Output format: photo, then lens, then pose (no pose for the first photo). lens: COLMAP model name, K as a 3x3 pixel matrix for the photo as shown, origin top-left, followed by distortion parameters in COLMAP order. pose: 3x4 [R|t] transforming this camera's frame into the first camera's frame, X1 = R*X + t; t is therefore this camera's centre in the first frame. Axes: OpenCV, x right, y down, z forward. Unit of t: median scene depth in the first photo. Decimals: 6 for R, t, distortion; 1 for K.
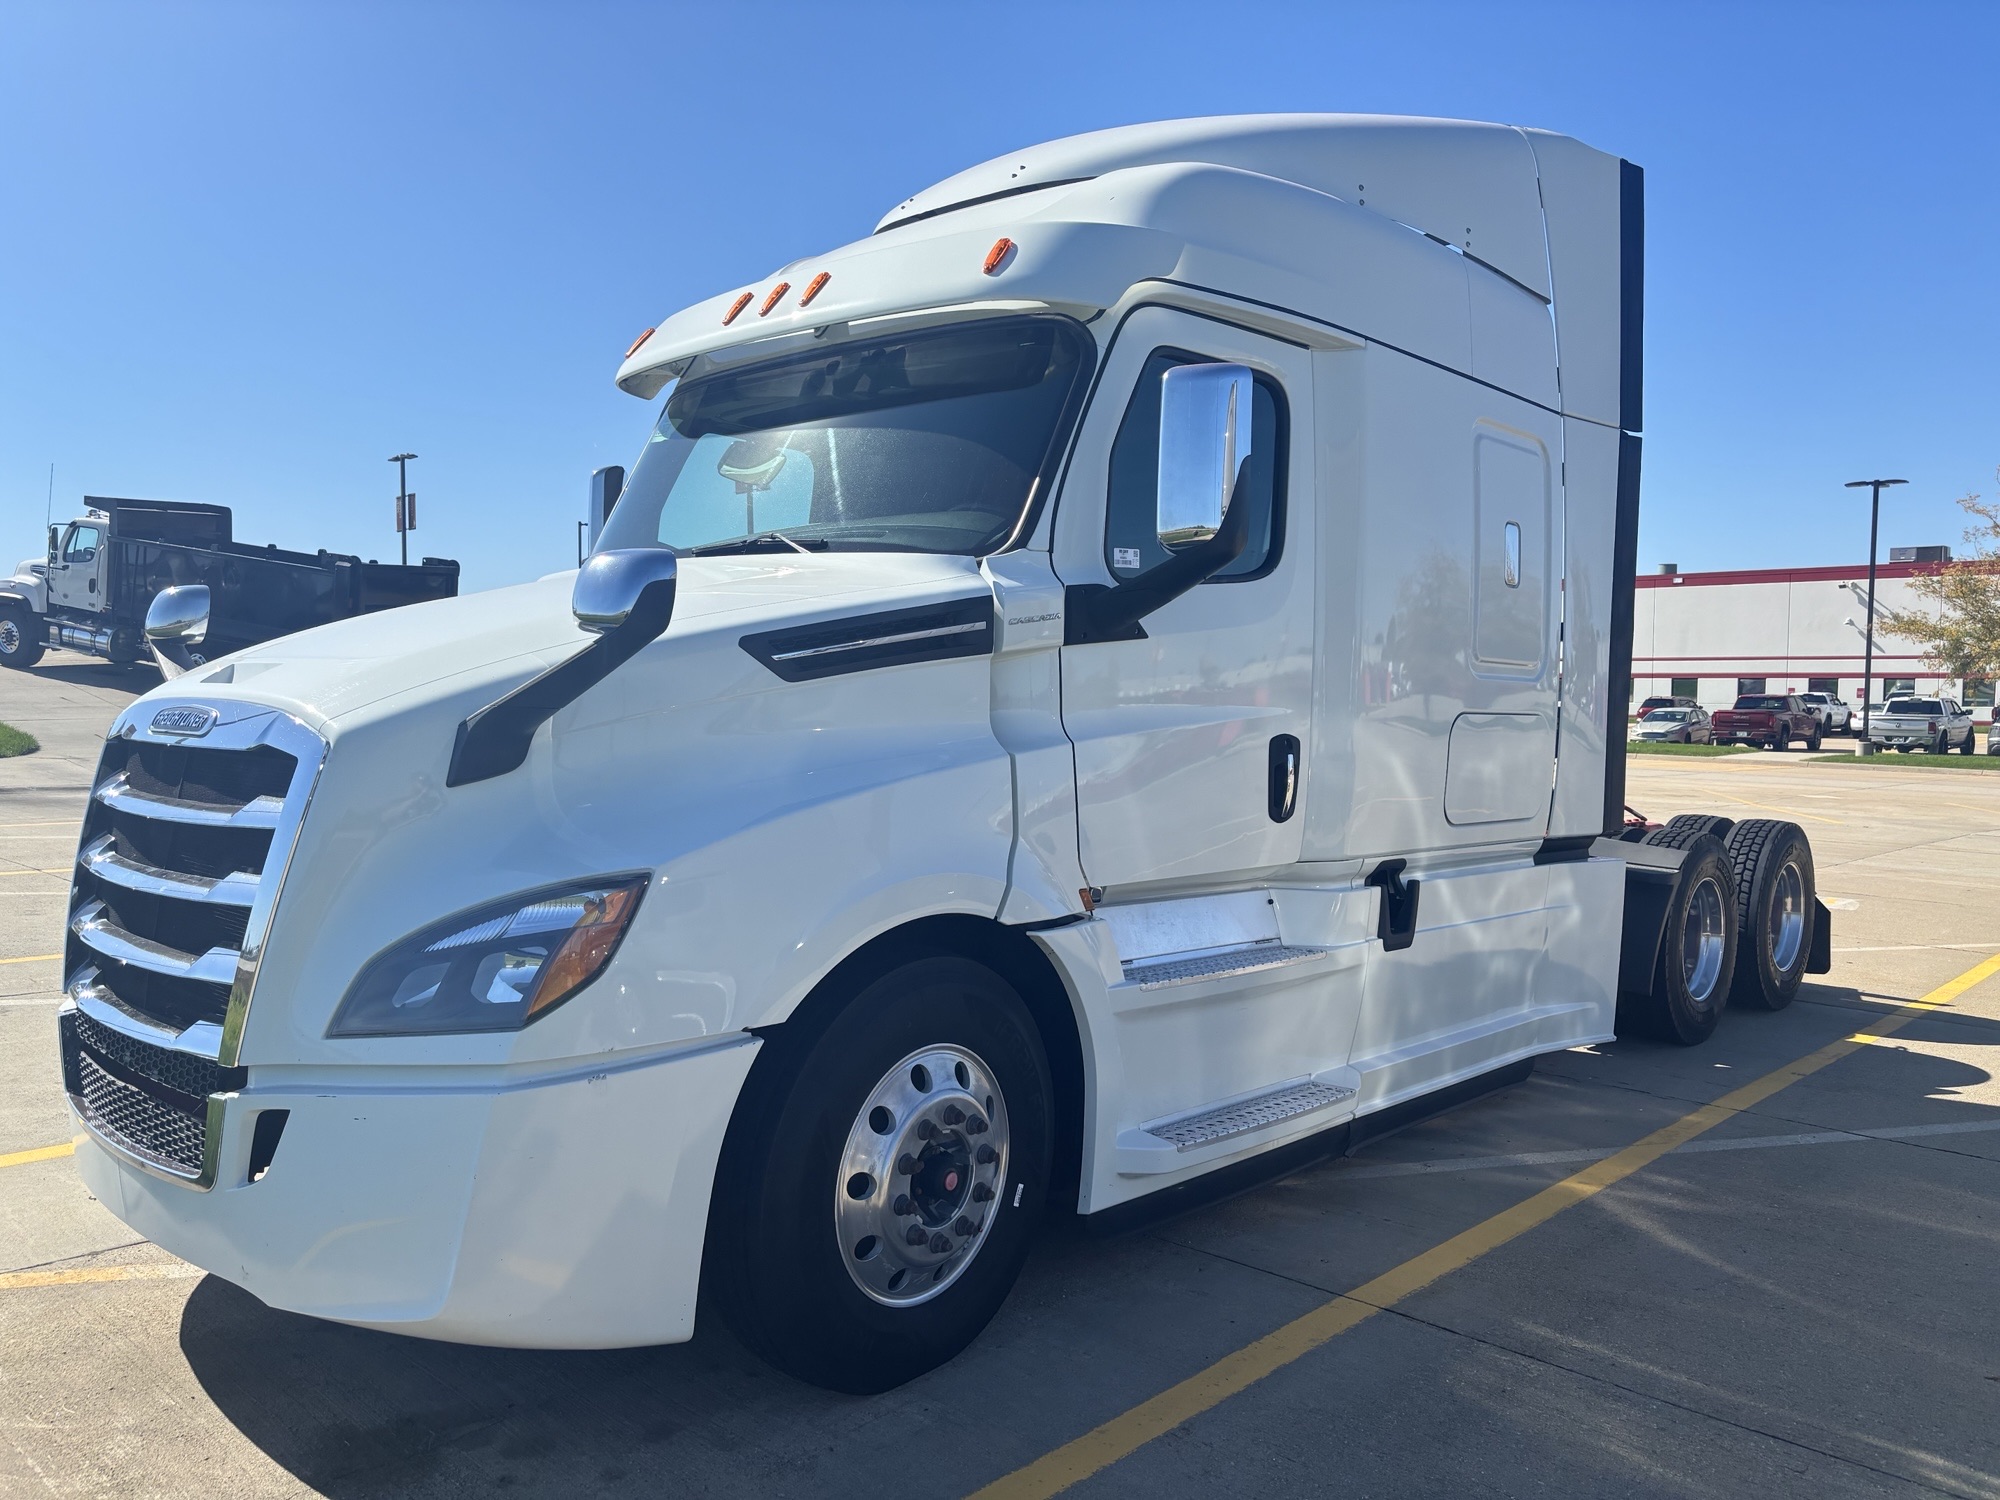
lens RADIAL K [[1521.5, 0, 997.6], [0, 1521.5, 750.6], [0, 0, 1]] dist [0.047824, 0.000794]
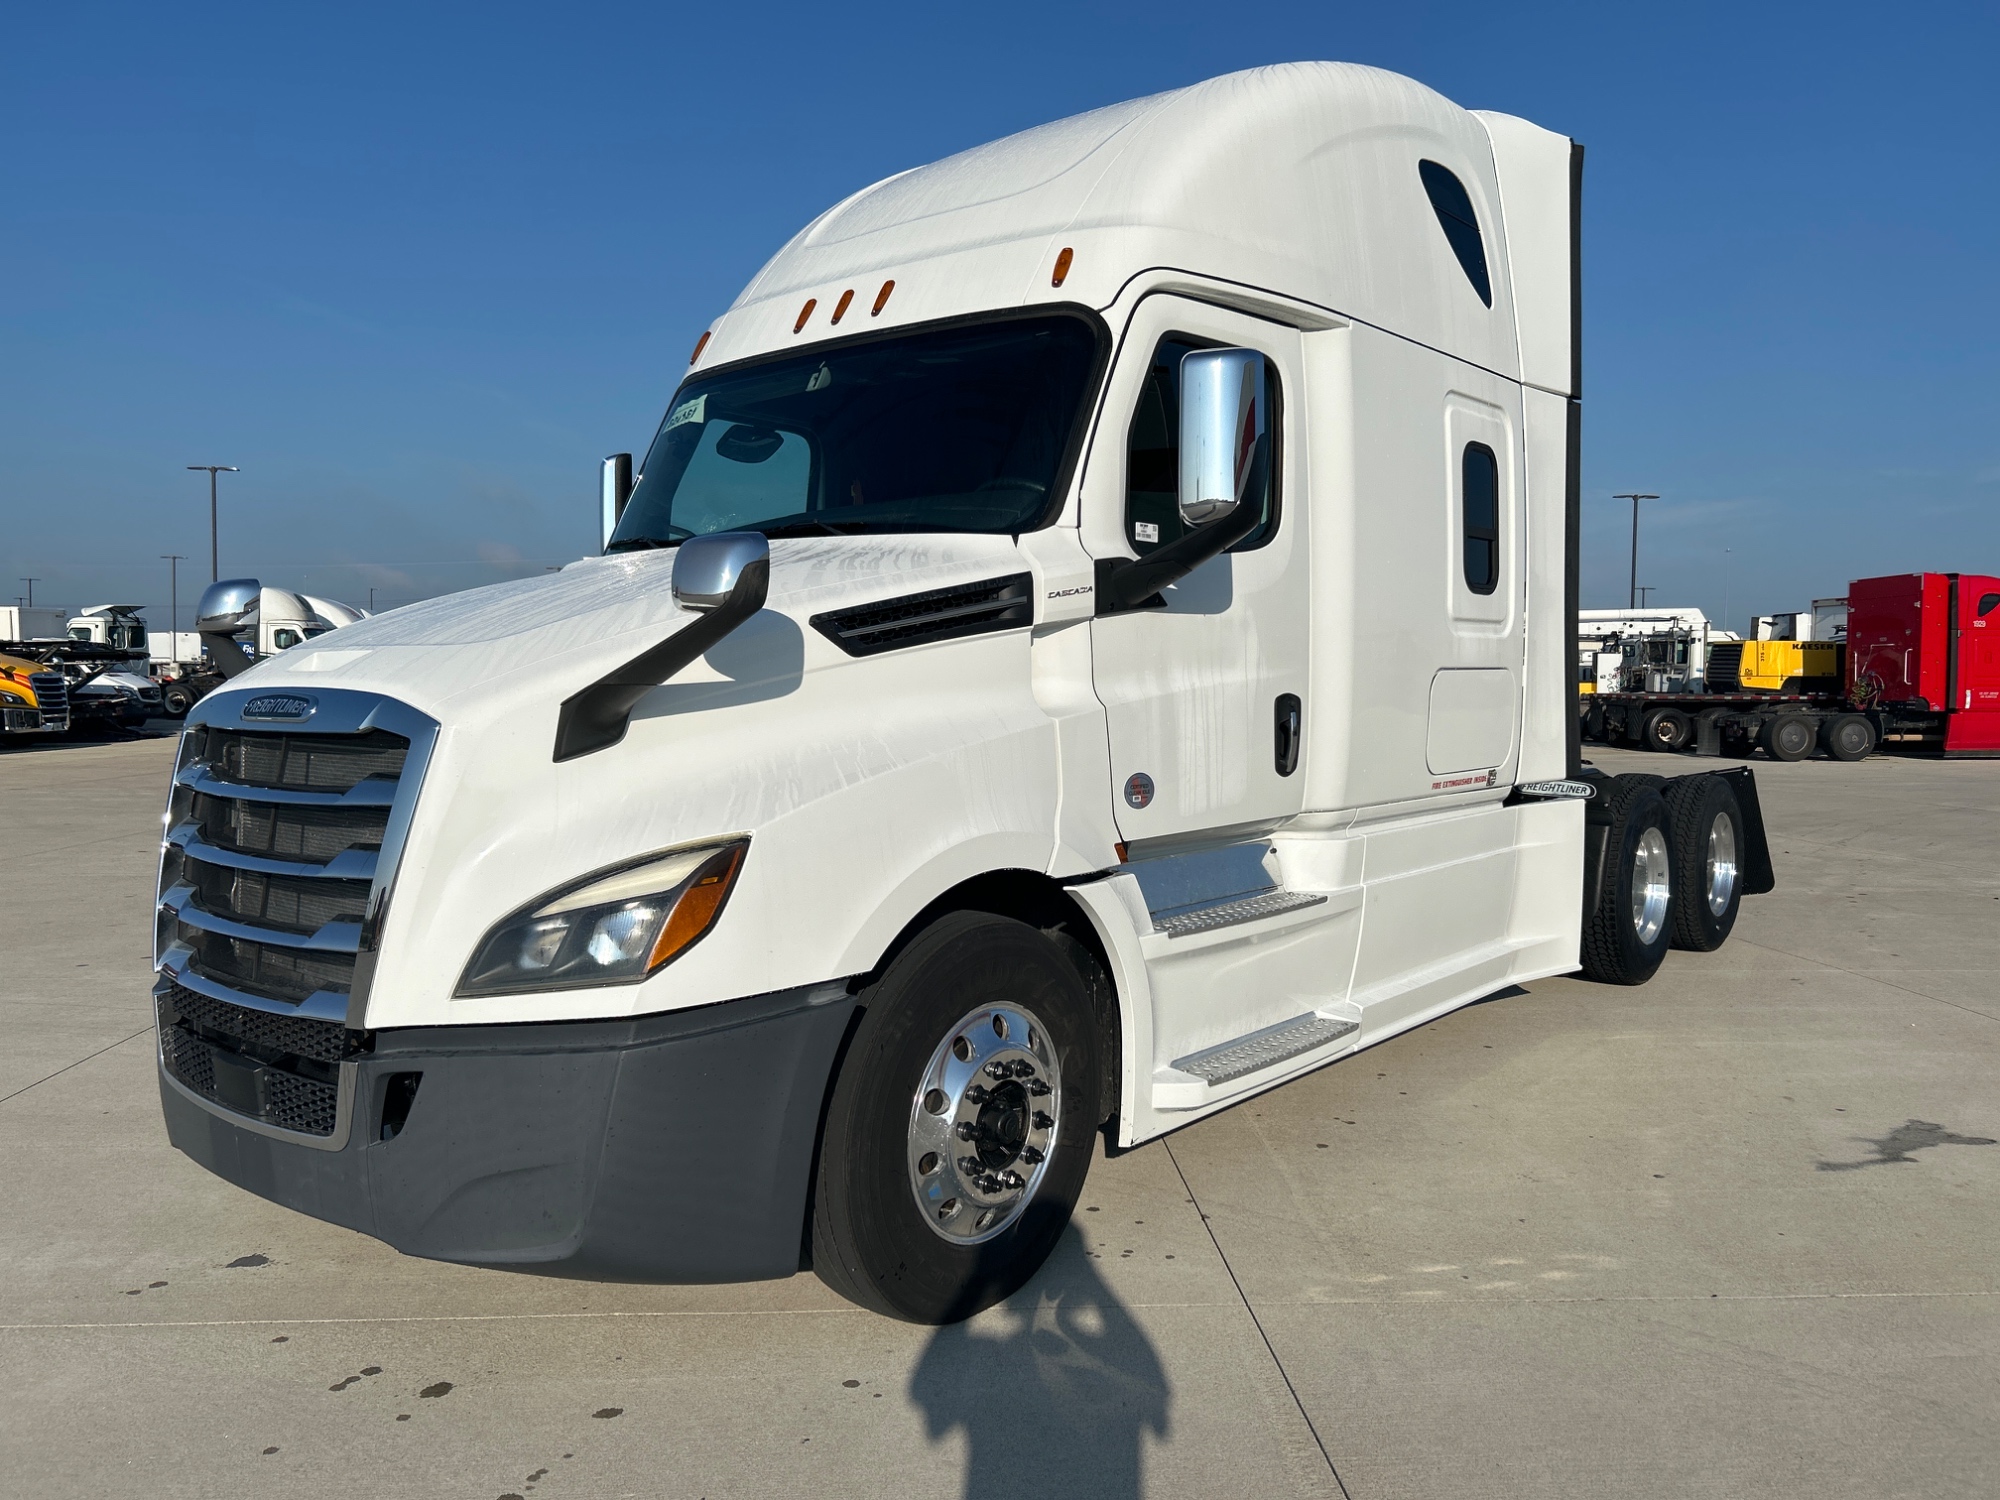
lens RADIAL K [[1521.5, 0, 1004.6], [0, 1521.5, 745.1], [0, 0, 1]] dist [0.047824, 0.000794]
pose [[0.998064, -0.029605, 0.054699, -0.080904], [0.028681, 0.999434, 0.017606, 0.001196], [-0.055189, -0.016004, 0.998348, -0.063128]]
